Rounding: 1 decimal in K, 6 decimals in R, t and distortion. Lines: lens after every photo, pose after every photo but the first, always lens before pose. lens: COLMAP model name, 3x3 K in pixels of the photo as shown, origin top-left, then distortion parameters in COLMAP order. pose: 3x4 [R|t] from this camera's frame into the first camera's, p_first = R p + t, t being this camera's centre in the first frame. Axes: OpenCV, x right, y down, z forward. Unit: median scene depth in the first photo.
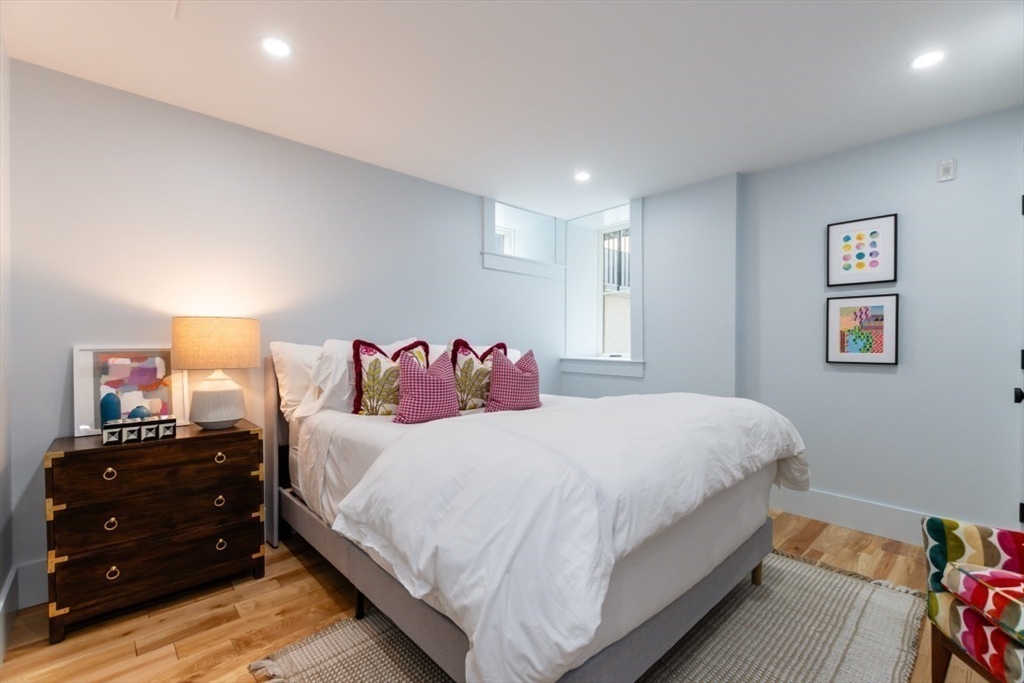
lens RADIAL K [[450.4, 0, 504.5], [0, 450.4, 343.5], [0, 0, 1]] dist [0.004088, -0.000361]
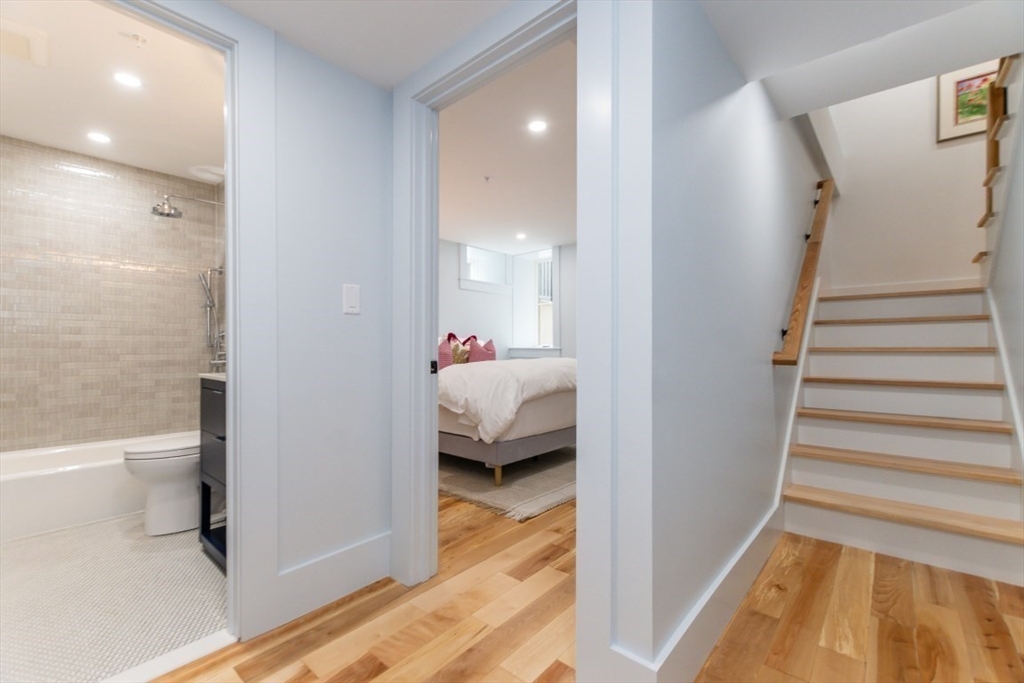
lens RADIAL K [[450.4, 0, 510.3], [0, 450.4, 344.2], [0, 0, 1]] dist [0.004088, -0.000361]
pose [[0.993046, -0.000622, 0.117729, -0.058329], [0.000941, 0.999996, -0.002651, 0.030196], [-0.117727, 0.002743, 0.993042, -0.592874]]
